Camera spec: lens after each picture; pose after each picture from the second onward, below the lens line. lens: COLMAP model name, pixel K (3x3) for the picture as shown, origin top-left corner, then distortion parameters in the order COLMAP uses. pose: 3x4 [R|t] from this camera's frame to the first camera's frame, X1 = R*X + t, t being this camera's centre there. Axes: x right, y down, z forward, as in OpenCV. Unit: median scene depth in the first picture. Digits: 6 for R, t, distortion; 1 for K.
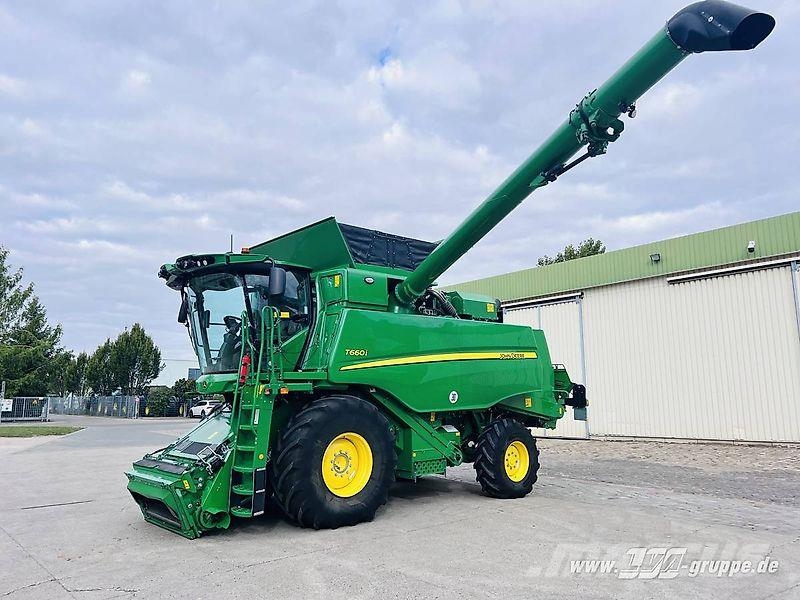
lens RADIAL K [[599.6, 0, 403.8], [0, 599.6, 296.6], [0, 0, 1]] dist [0.071299, -0.090099]
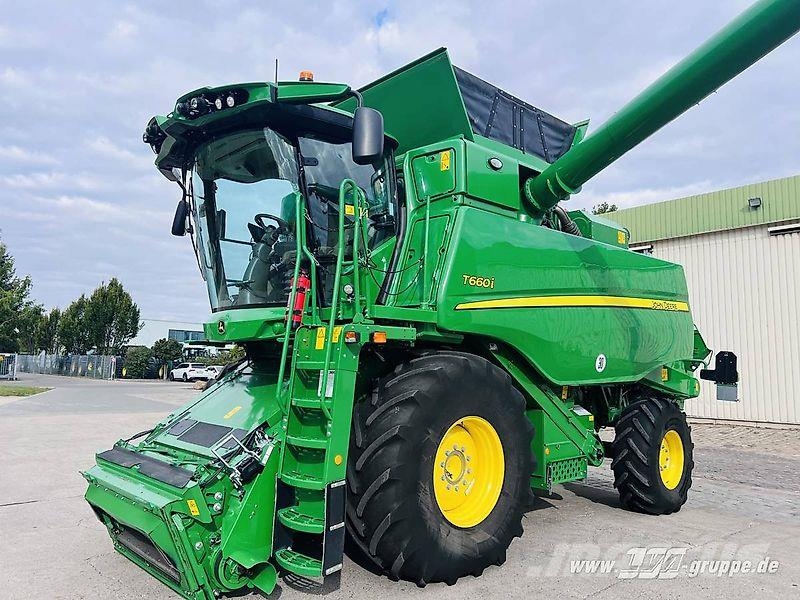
lens RADIAL K [[599.6, 0, 403.8], [0, 599.6, 296.6], [0, 0, 1]] dist [0.071299, -0.090099]
pose [[0.999016, 0.032592, 0.030069, -0.159046], [-0.034041, 0.998218, 0.049005, 0.076290], [-0.028418, -0.049980, 0.998346, 0.384556]]
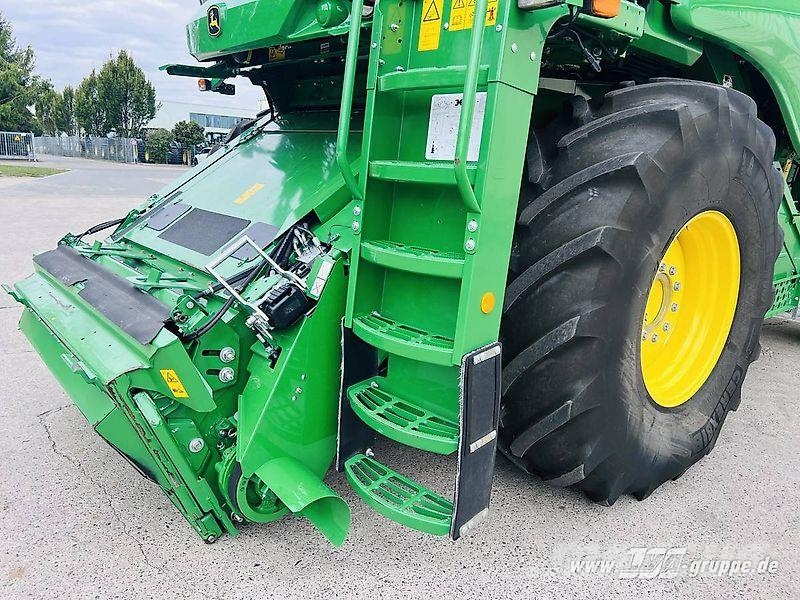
lens RADIAL K [[599.6, 0, 403.8], [0, 599.6, 296.6], [0, 0, 1]] dist [0.071299, -0.090099]
pose [[0.998684, 0.051293, -0.000405, -0.213617], [-0.047318, 0.924283, 0.378764, 0.142540], [0.019803, -0.378246, 0.925493, 0.631269]]
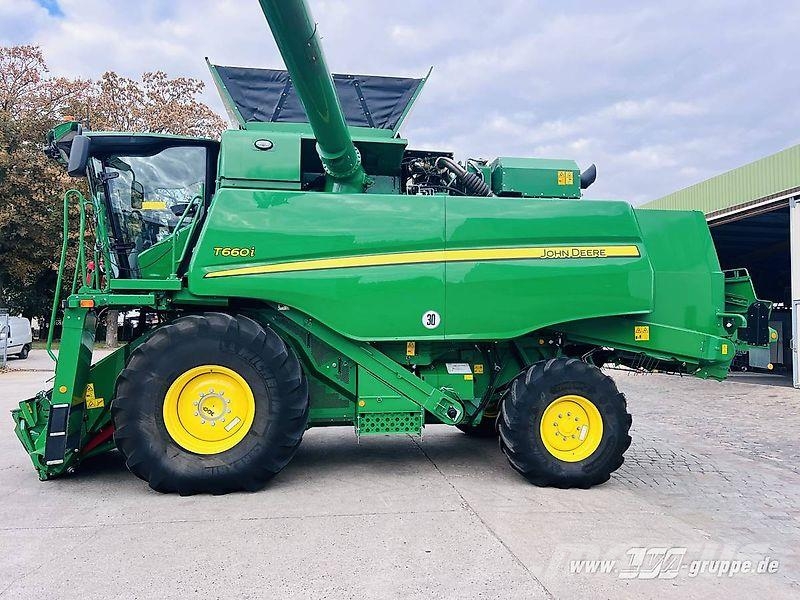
lens RADIAL K [[594.5, 0, 400.0], [0, 594.5, 300.0], [0, 0, 1]] dist [0.079027, 0.000066]
pose [[0.831614, -0.010542, -0.555254, 0.427580], [0.074014, 0.993005, 0.091999, 0.092064], [0.550400, -0.117604, 0.826577, 0.495831]]
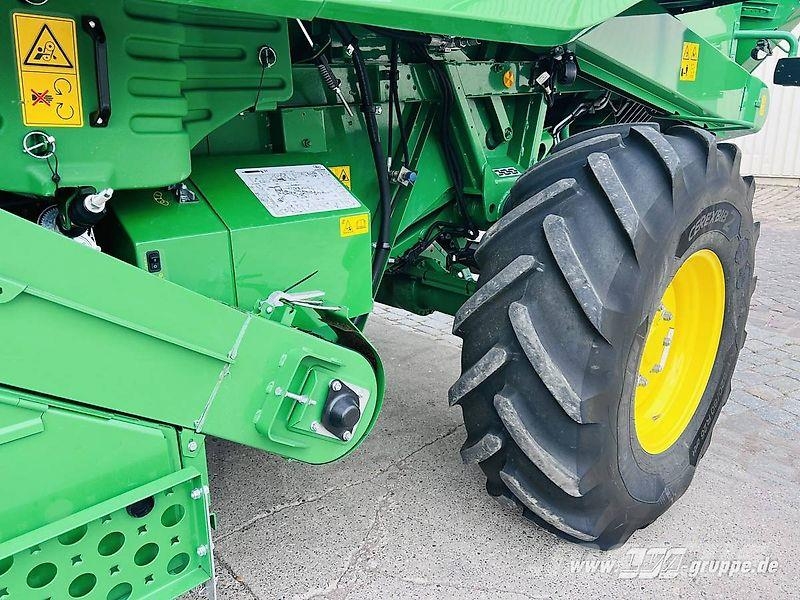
lens RADIAL K [[599.6, 0, 403.8], [0, 599.6, 296.6], [0, 0, 1]] dist [0.071299, -0.090099]
pose [[0.998942, -0.018607, 0.042046, 0.106866], [-0.000879, 0.906561, 0.422075, 0.203406], [-0.045971, -0.421665, 0.905585, 0.959617]]
